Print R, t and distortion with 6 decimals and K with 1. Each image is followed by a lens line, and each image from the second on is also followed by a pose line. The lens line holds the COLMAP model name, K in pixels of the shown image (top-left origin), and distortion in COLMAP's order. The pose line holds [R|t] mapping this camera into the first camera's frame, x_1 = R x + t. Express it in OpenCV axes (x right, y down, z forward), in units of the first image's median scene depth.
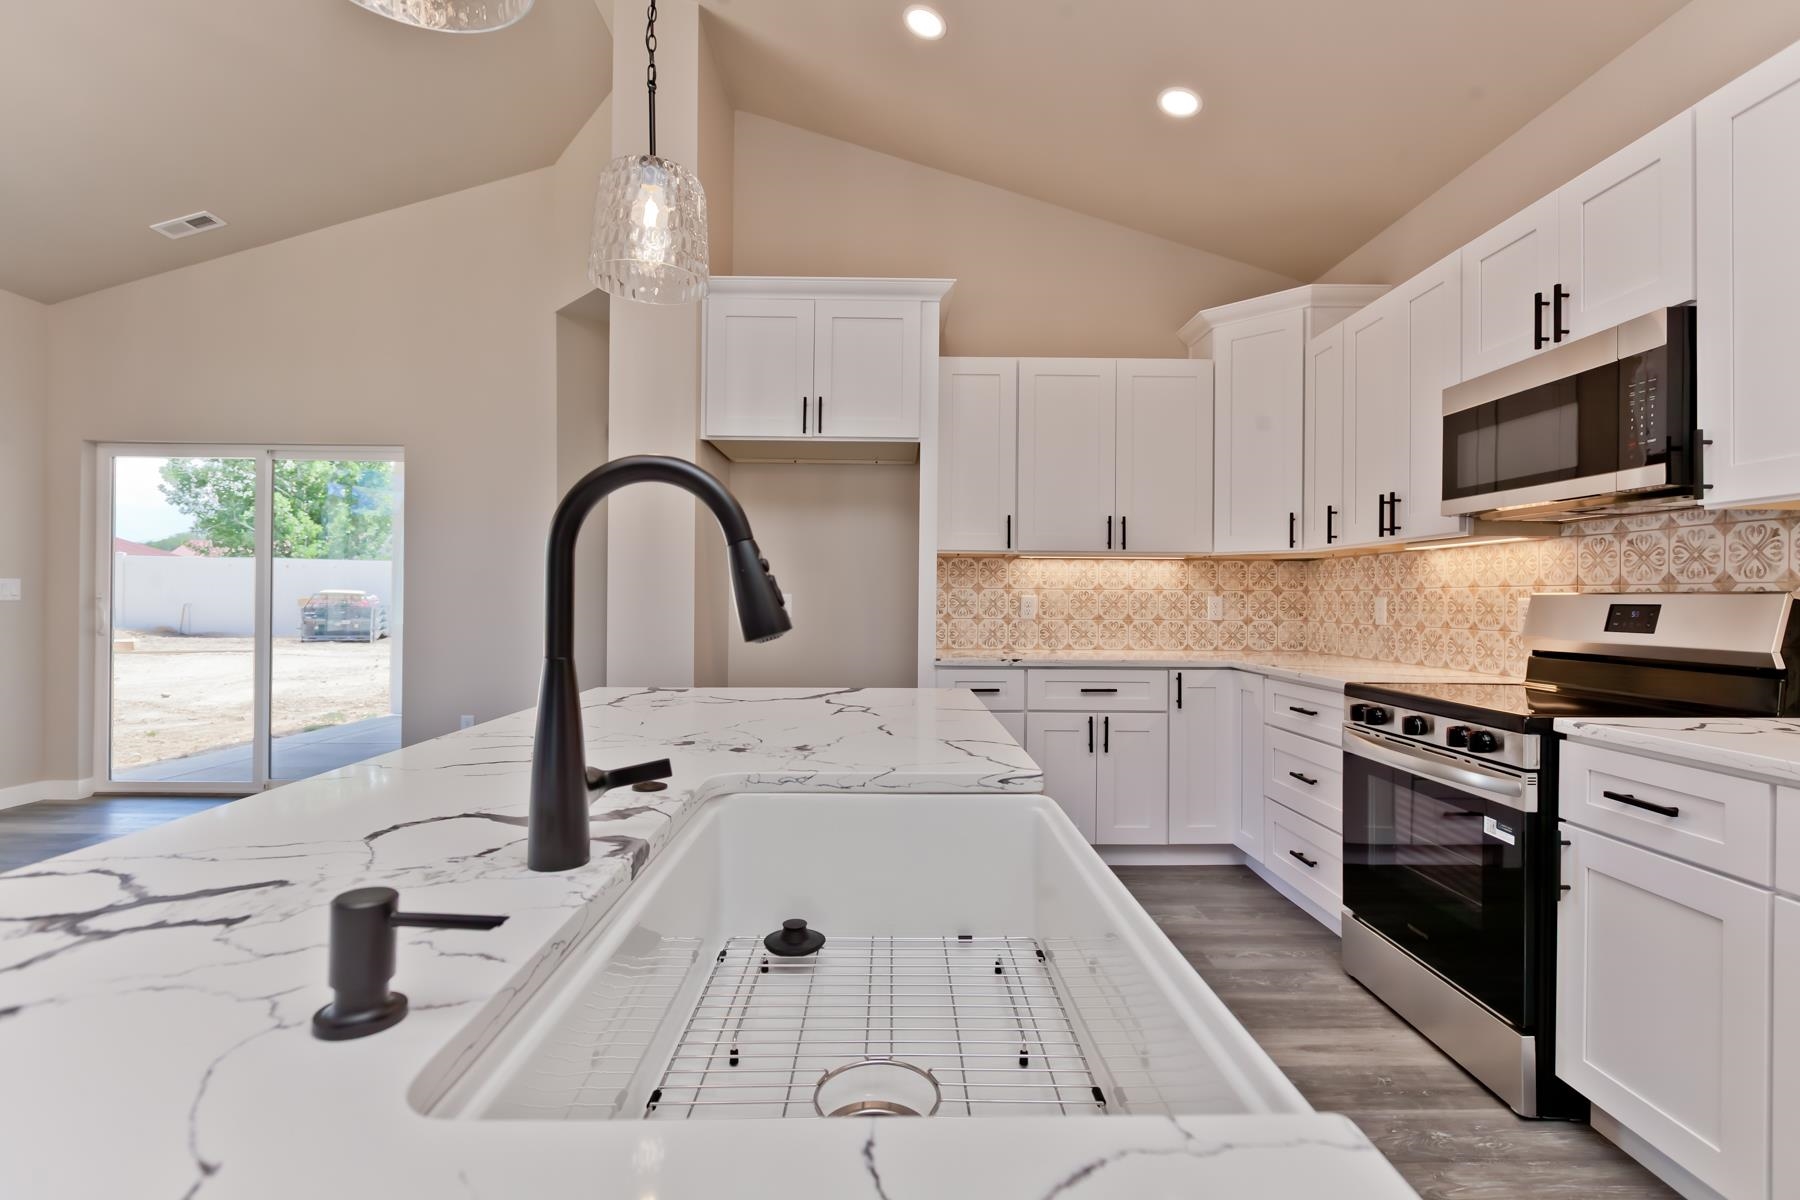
lens RADIAL K [[837.5, 0, 906.4], [0, 837.5, 597.9], [0, 0, 1]] dist [-0.004840, -0.001346]
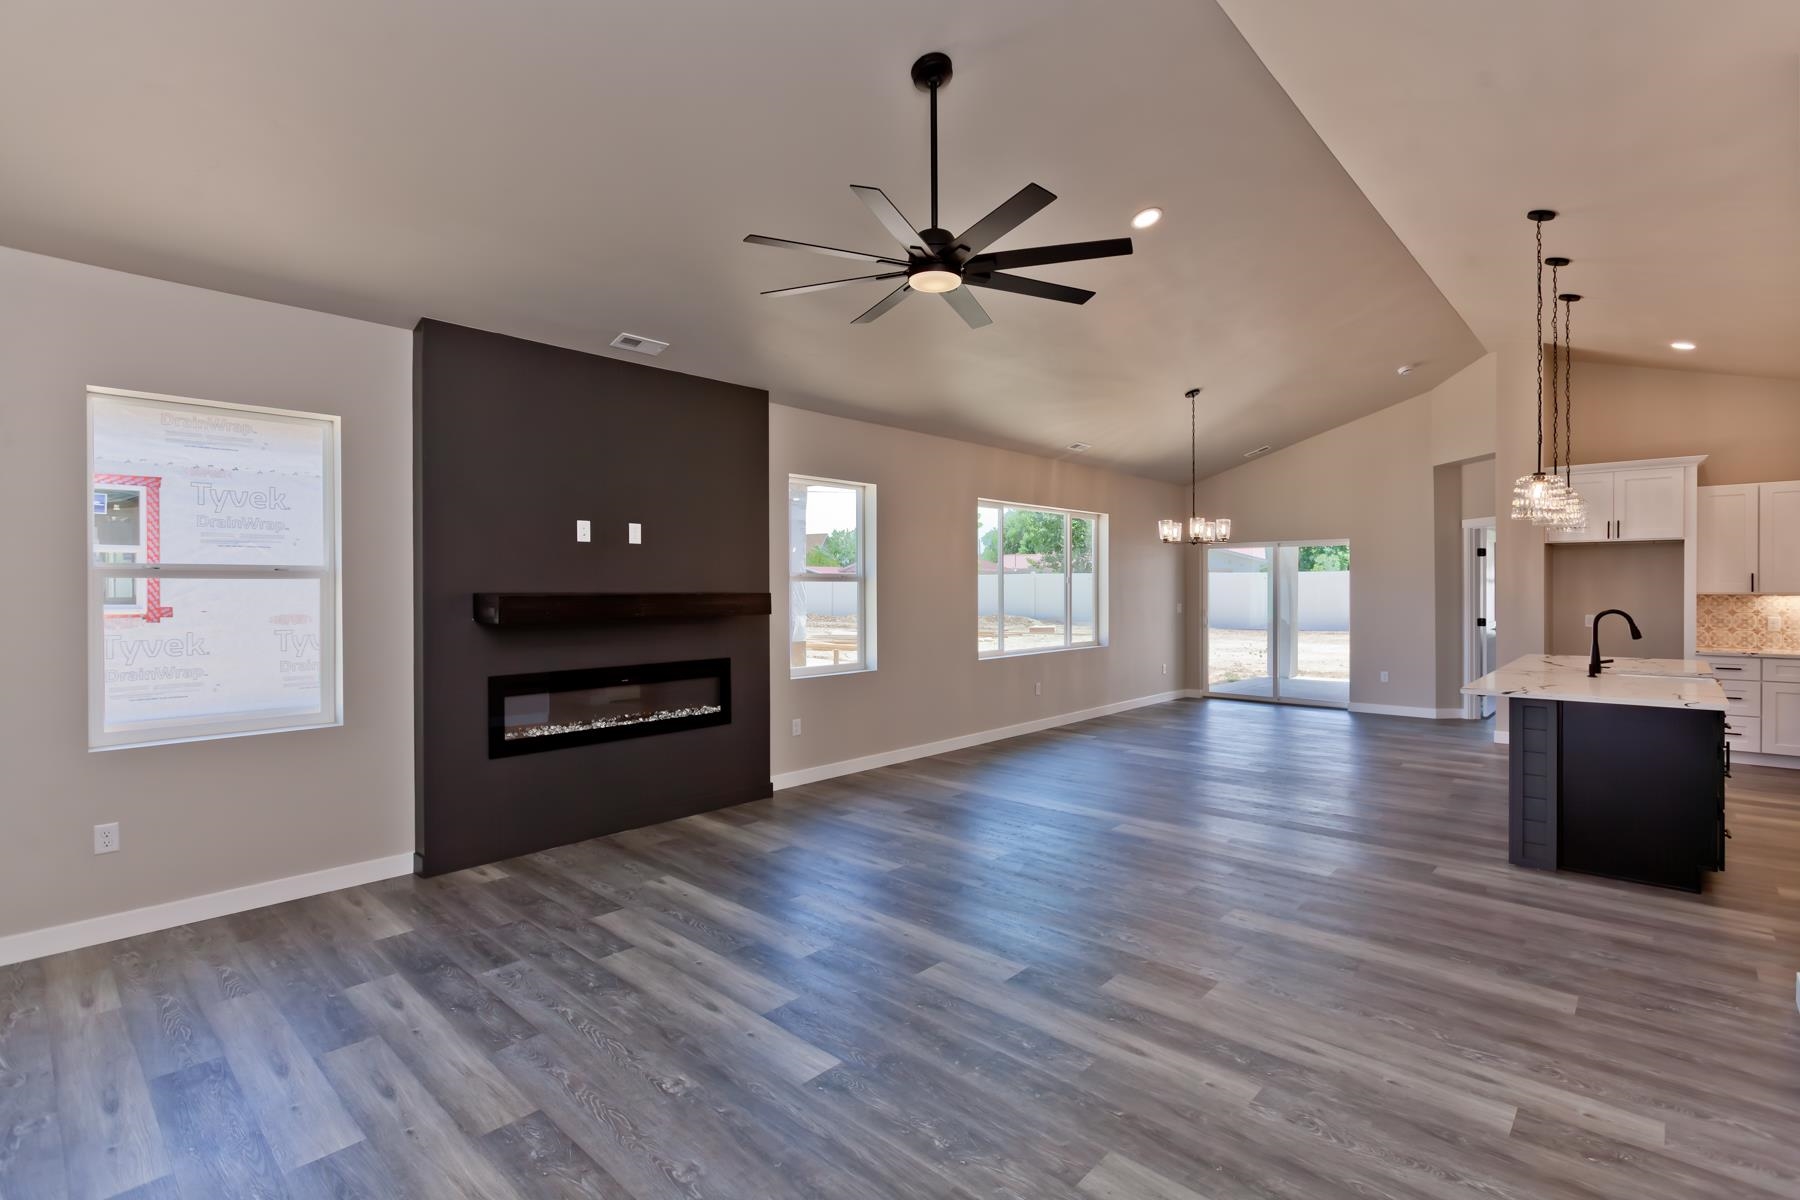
lens RADIAL K [[837.5, 0, 922.2], [0, 837.5, 592.3], [0, 0, 1]] dist [-0.004840, -0.001346]
pose [[0.735151, -0.006047, -0.677877, 0.024520], [0.007474, 0.999972, -0.000815, -0.070324], [0.677863, -0.004467, 0.735175, -1.508575]]
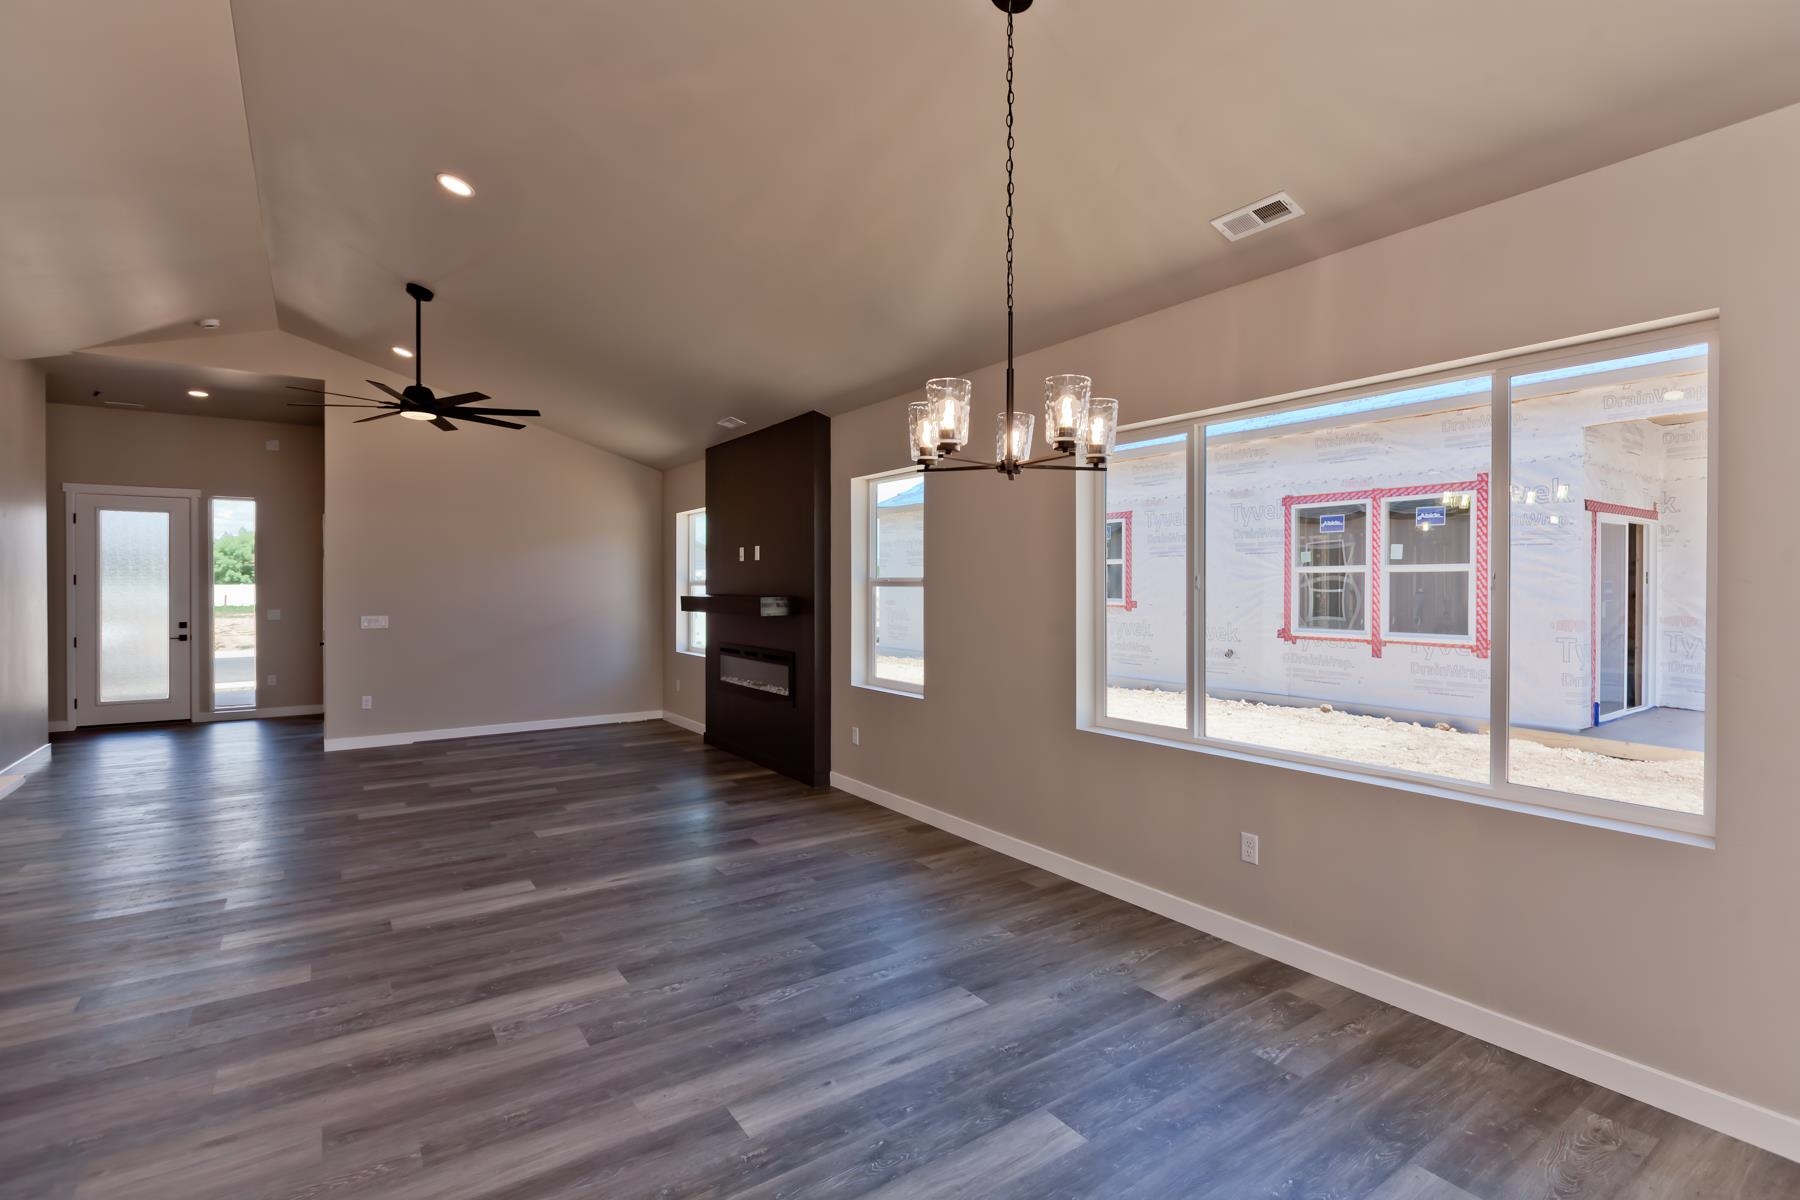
lens RADIAL K [[837.5, 0, 910.6], [0, 837.5, 598.5], [0, 0, 1]] dist [-0.004840, -0.001346]
pose [[-0.825519, 0.003014, -0.564366, -0.433574], [-0.005769, 0.999888, 0.013778, -0.094497], [0.564344, 0.014630, -0.825410, 0.846227]]
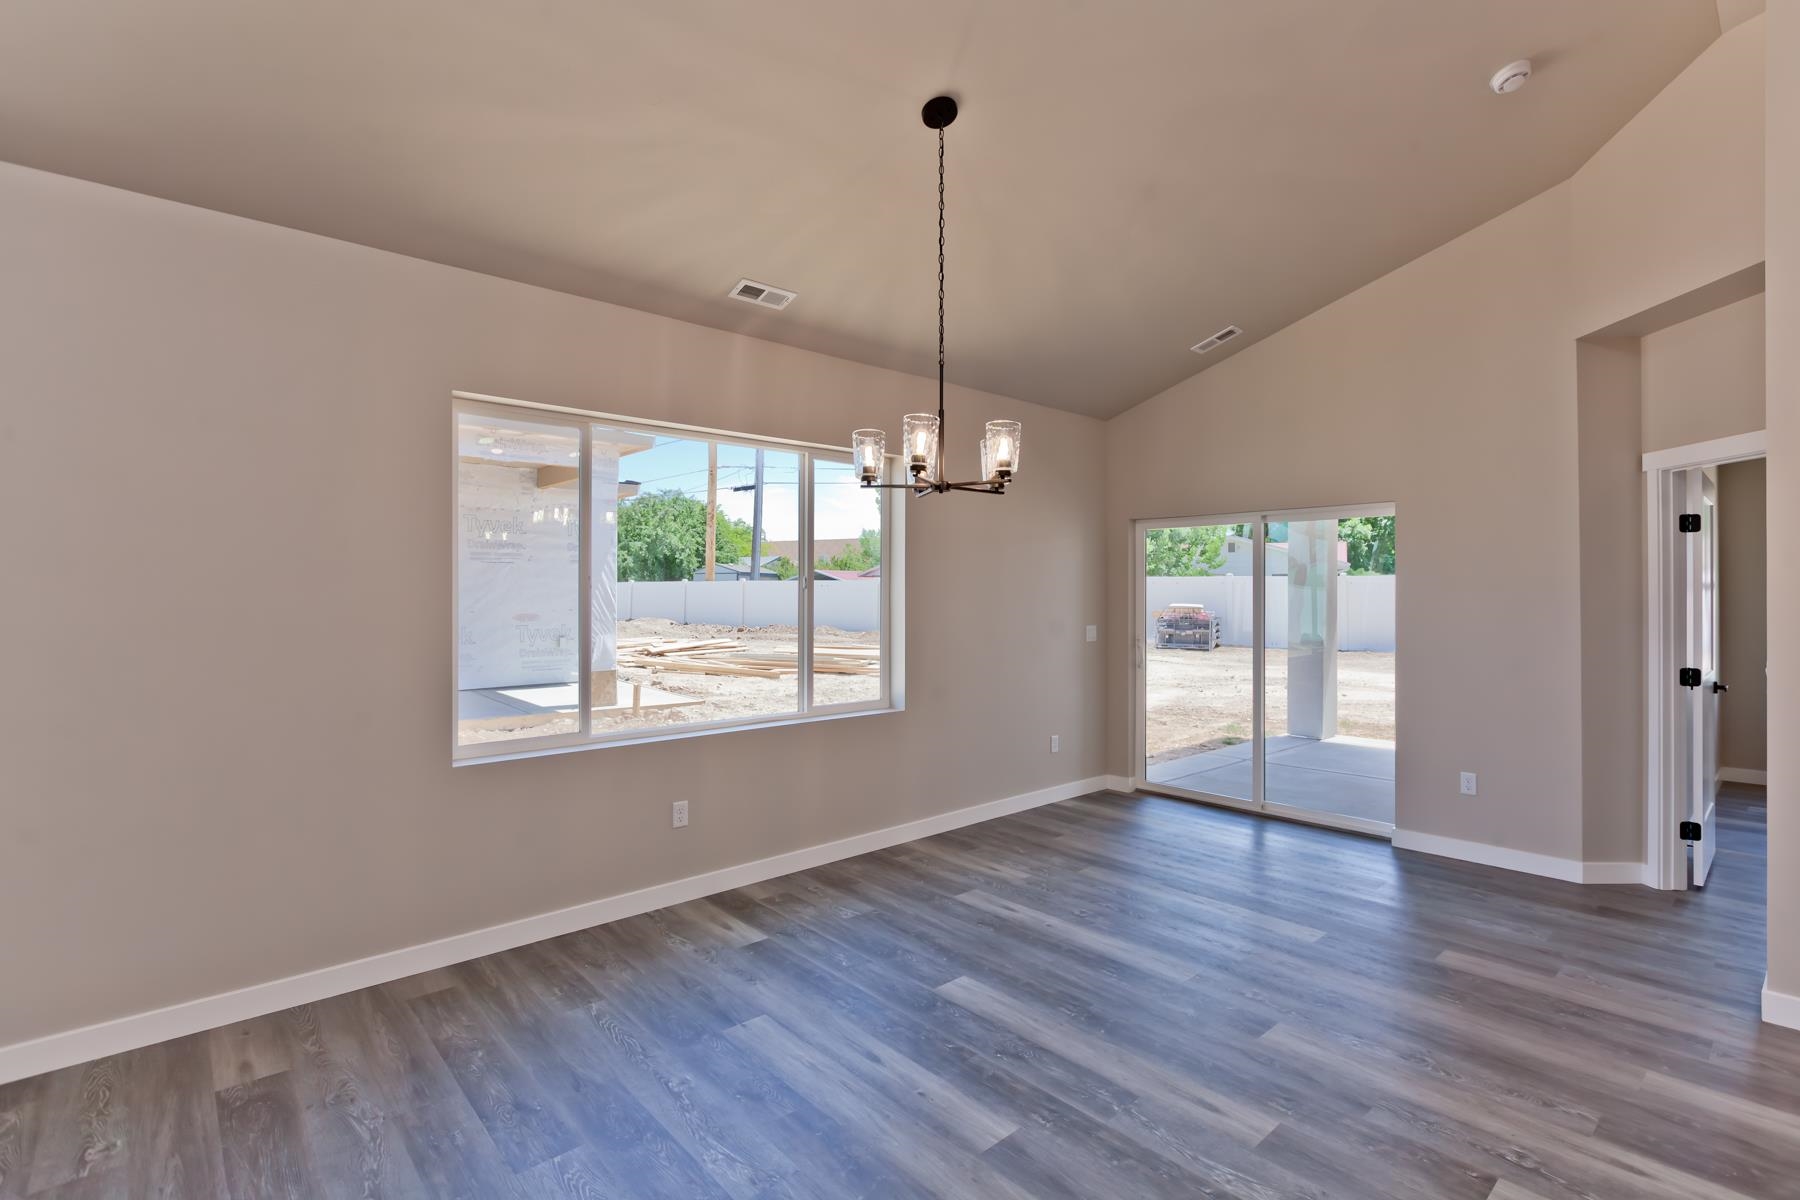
lens RADIAL K [[837.5, 0, 917.6], [0, 837.5, 593.7], [0, 0, 1]] dist [-0.004840, -0.001346]
pose [[0.664008, -0.007000, -0.747692, -0.271358], [0.004179, 0.999975, -0.005651, -0.081299], [0.747713, 0.000627, 0.664021, -0.159845]]
